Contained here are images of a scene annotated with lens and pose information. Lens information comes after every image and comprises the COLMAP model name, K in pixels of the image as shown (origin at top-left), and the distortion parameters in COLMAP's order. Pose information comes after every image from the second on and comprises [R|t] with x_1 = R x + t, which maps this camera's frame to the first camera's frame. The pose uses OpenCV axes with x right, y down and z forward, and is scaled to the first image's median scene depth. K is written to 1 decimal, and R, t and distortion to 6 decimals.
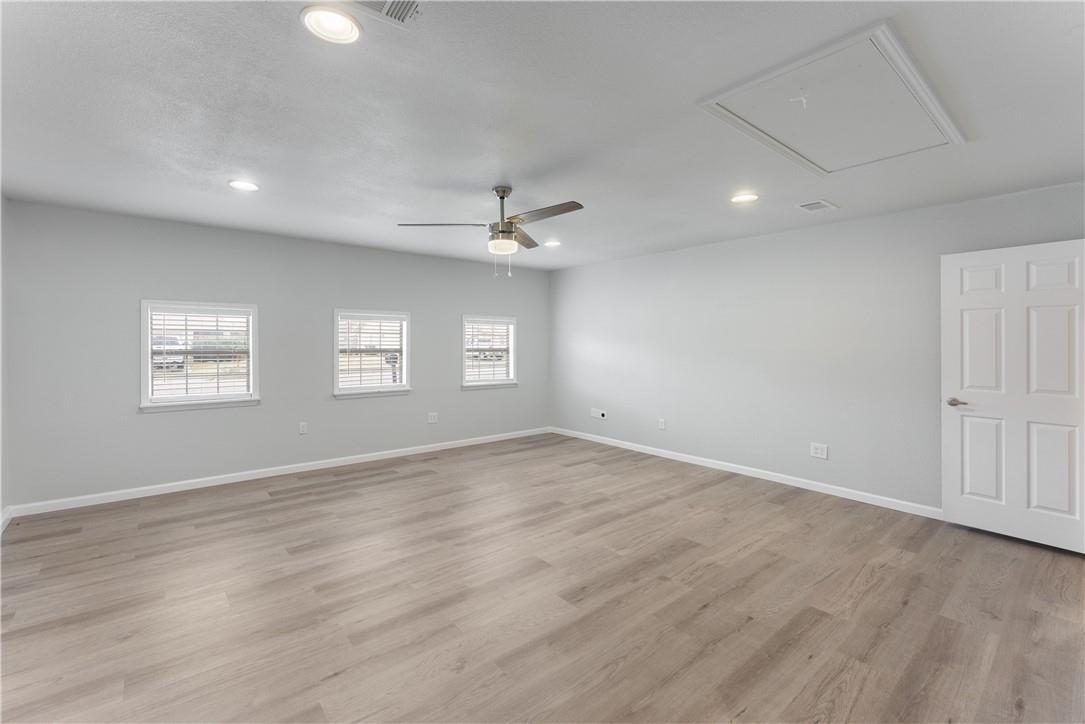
lens RADIAL K [[471.7, 0, 557.9], [0, 471.7, 350.4], [0, 0, 1]] dist [0.001345, 0.000217]
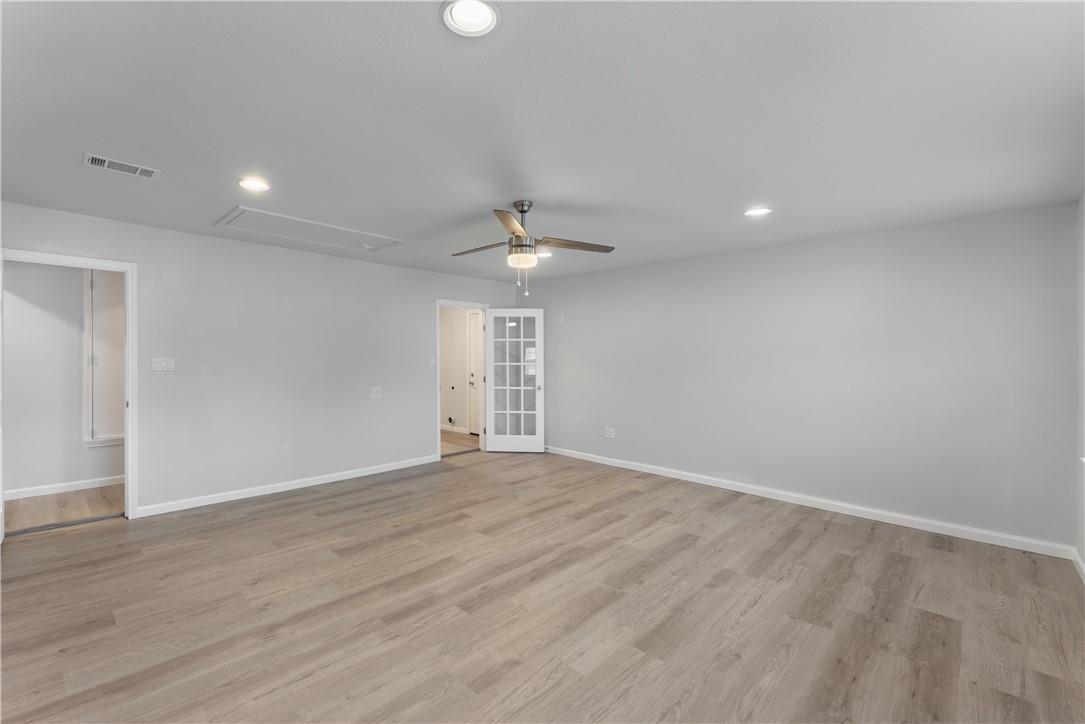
lens RADIAL K [[471.7, 0, 557.9], [0, 471.7, 350.4], [0, 0, 1]] dist [0.001345, 0.000217]
pose [[-0.987138, -0.015780, -0.159088, -0.016671], [-0.016954, 0.999838, 0.006030, -0.049463], [0.158967, 0.008649, -0.987246, 1.997533]]
